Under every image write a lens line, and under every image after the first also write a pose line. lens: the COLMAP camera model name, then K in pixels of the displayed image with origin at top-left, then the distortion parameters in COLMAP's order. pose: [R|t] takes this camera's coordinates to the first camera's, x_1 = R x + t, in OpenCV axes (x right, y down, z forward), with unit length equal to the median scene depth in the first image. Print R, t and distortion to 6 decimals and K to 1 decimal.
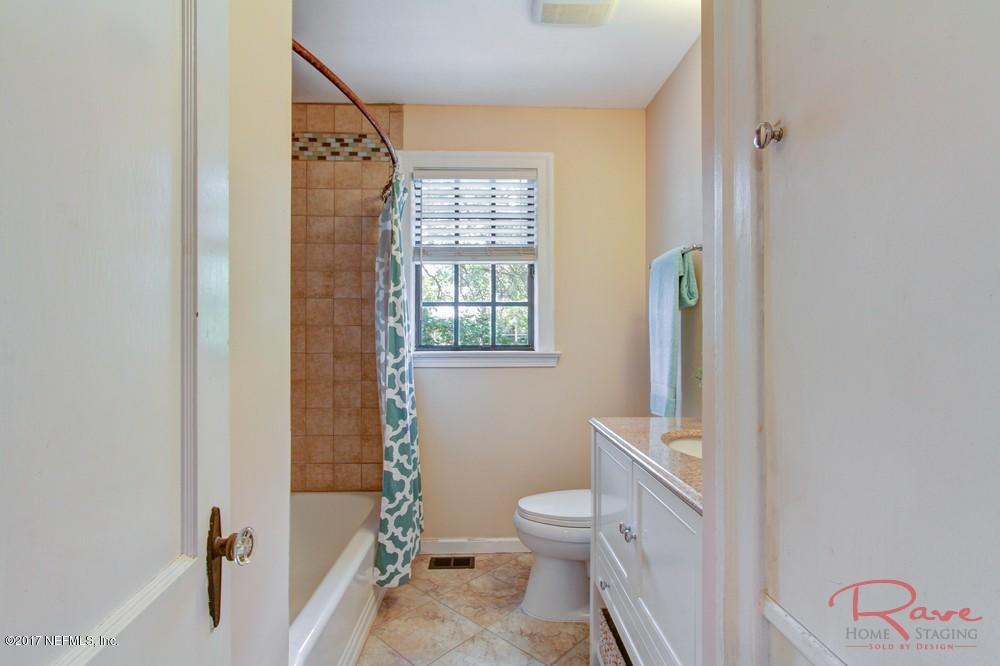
lens RADIAL K [[470.7, 0, 496.2], [0, 470.7, 339.9], [0, 0, 1]] dist [-0.013053, 0.003425]
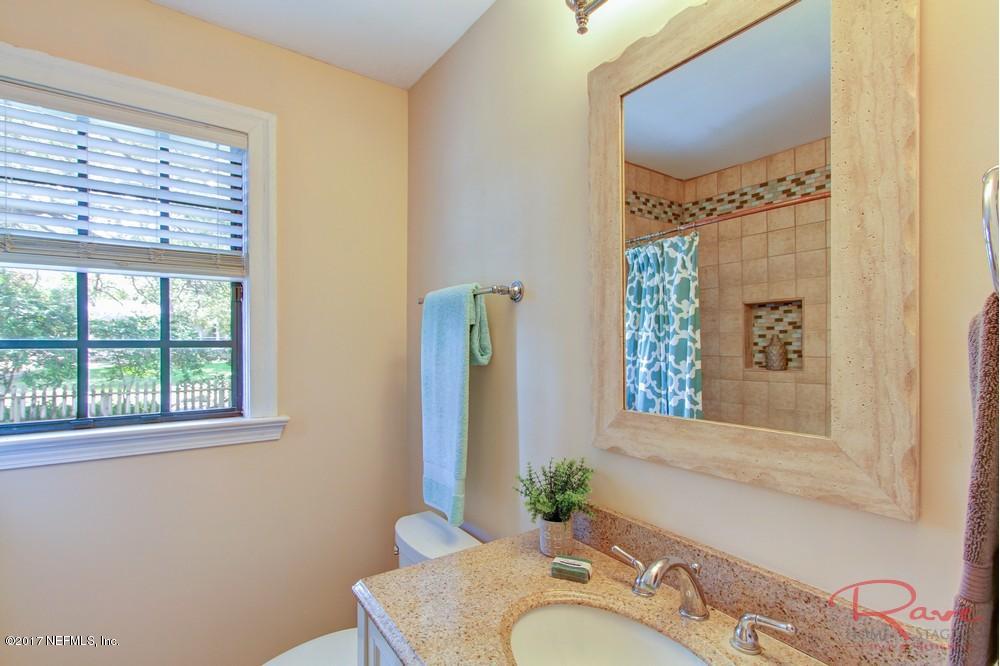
lens RADIAL K [[470.7, 0, 506.9], [0, 470.7, 338.9], [0, 0, 1]] dist [-0.013053, 0.003425]
pose [[0.828877, 0.000871, 0.559431, 0.022813], [-0.004259, 0.999980, 0.004755, -0.090375], [-0.559415, -0.006324, 0.828864, 0.278723]]
